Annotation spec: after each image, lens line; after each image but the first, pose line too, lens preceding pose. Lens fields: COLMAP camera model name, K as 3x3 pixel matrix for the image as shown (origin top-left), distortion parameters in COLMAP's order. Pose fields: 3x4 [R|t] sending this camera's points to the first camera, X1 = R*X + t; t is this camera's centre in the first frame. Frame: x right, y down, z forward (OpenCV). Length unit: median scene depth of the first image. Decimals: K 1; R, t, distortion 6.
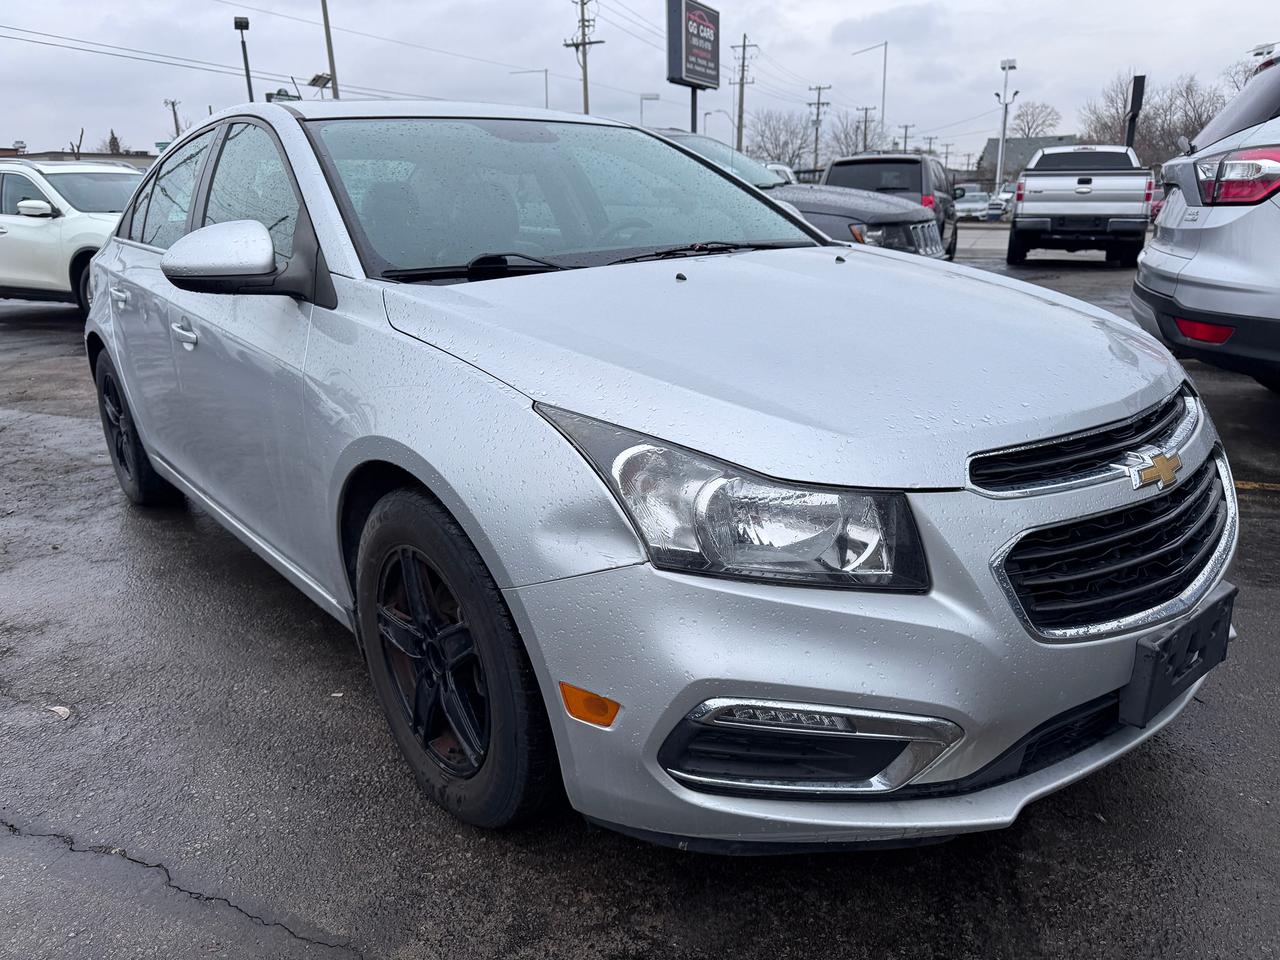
lens RADIAL K [[920.5, 0, 638.6], [0, 920.5, 475.5], [0, 0, 1]] dist [0.002114, 0.000488]
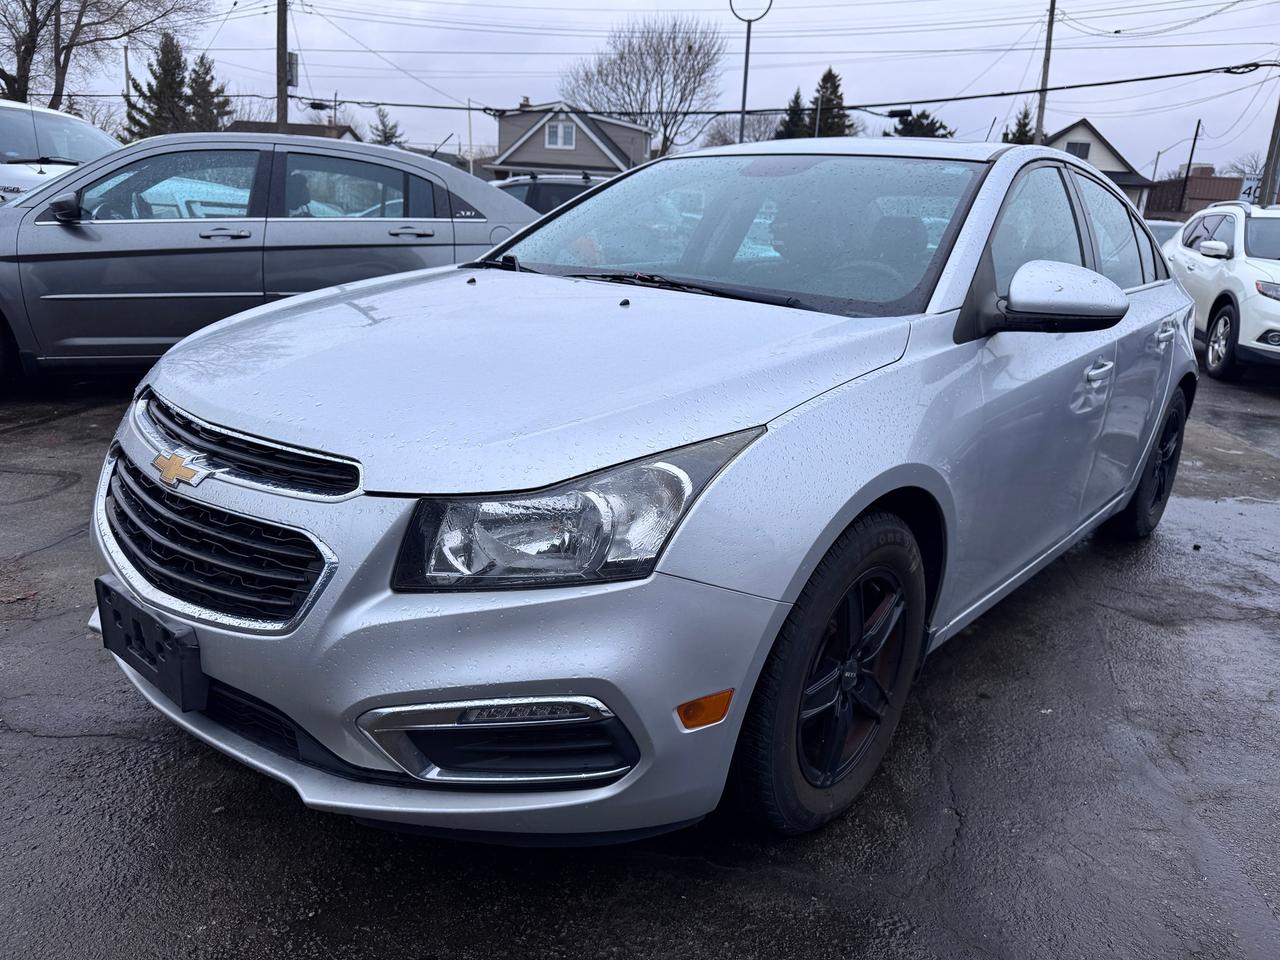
lens RADIAL K [[920.5, 0, 633.1], [0, 920.5, 475.7], [0, 0, 1]] dist [0.002114, 0.000488]
pose [[0.169916, 0.299422, -0.938869, 0.280936], [-0.341916, 0.911452, 0.228798, -0.071960], [0.924241, 0.282138, 0.257247, 0.205686]]
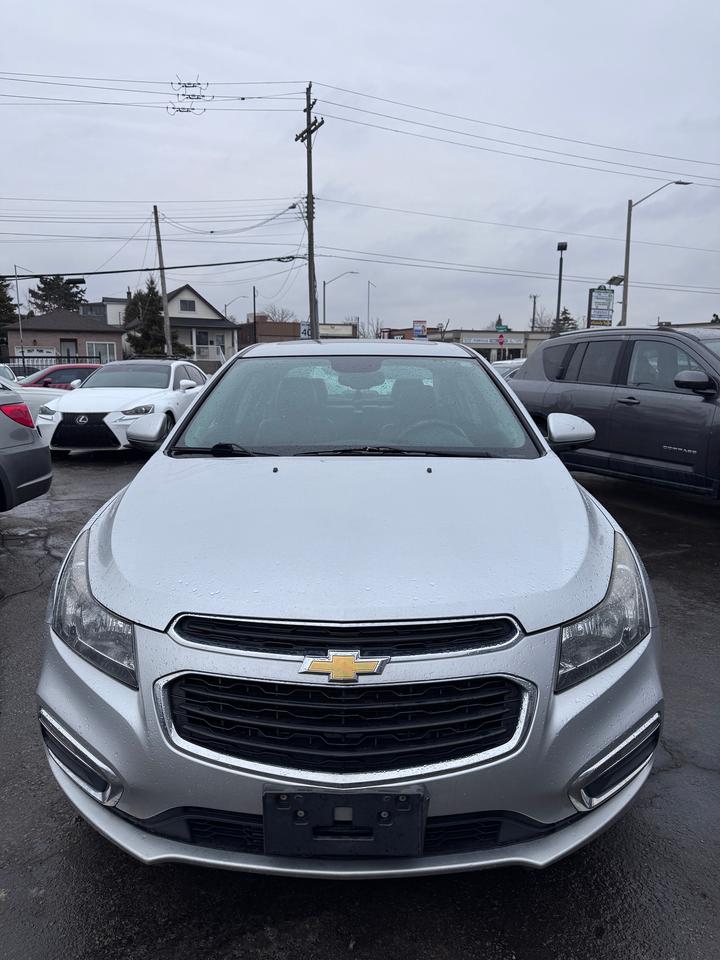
lens RADIAL K [[690.4, 0, 355.5], [0, 690.4, 480.5], [0, 0, 1]] dist [0.002114, 0.000488]
pose [[0.763028, 0.133238, -0.632484, 0.195115], [-0.206638, 0.977456, -0.043378, -0.037827], [0.612446, 0.163794, 0.773358, 0.036234]]
